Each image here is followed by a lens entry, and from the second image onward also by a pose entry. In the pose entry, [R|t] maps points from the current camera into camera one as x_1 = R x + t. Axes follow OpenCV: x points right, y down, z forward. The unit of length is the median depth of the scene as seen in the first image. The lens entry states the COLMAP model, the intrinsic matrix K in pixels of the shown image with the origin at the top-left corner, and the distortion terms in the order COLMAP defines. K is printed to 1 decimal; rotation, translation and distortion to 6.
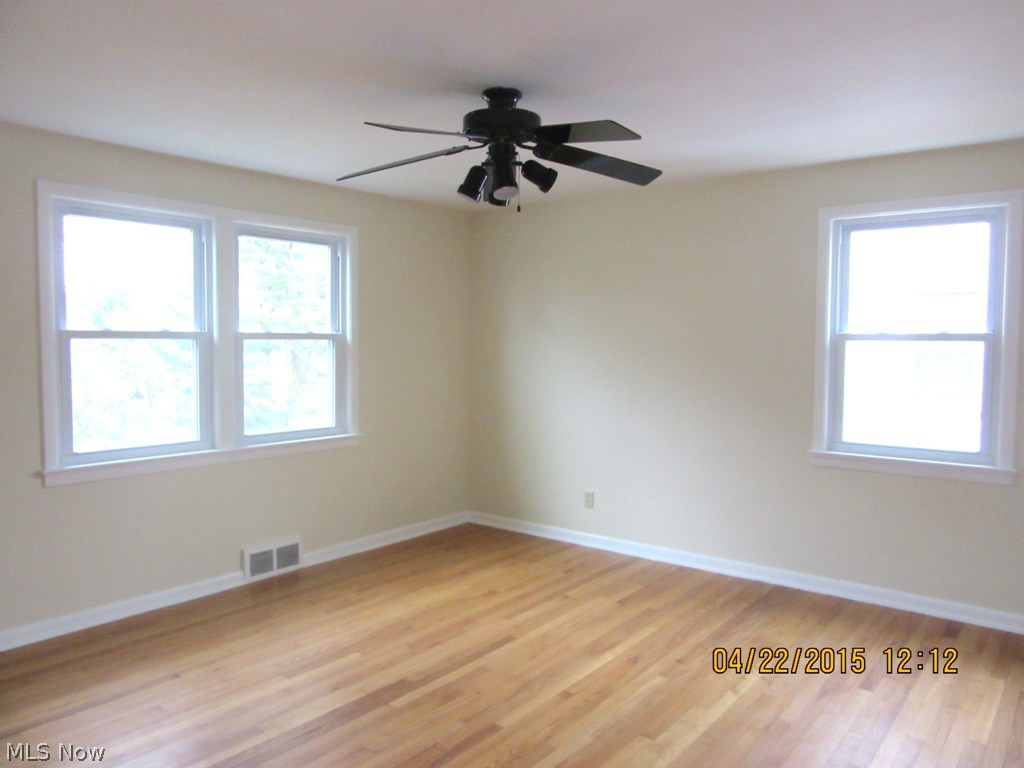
lens RADIAL K [[766.5, 0, 517.2], [0, 766.5, 383.1], [0, 0, 1]] dist [-0.017911, 0.003110]
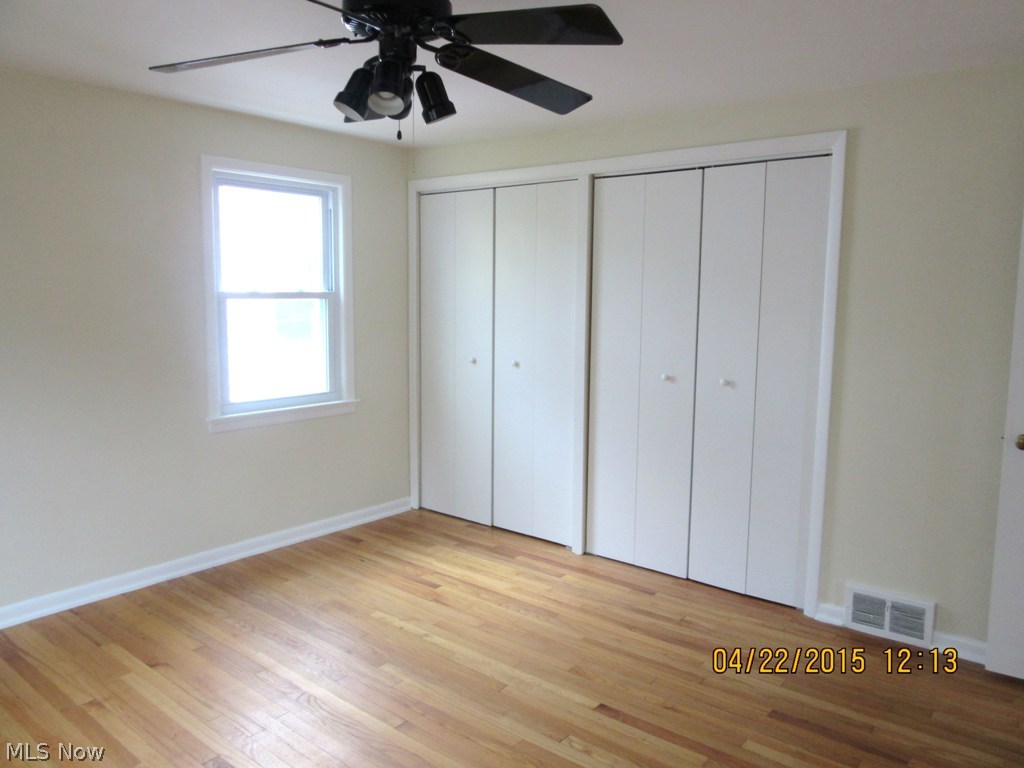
lens RADIAL K [[766.5, 0, 517.2], [0, 766.5, 385.5], [0, 0, 1]] dist [-0.017911, 0.003110]
pose [[0.026525, -0.114482, 0.993071, -0.557344], [0.059930, 0.991816, 0.112737, -0.034980], [-0.997850, 0.056524, 0.033168, 0.627573]]
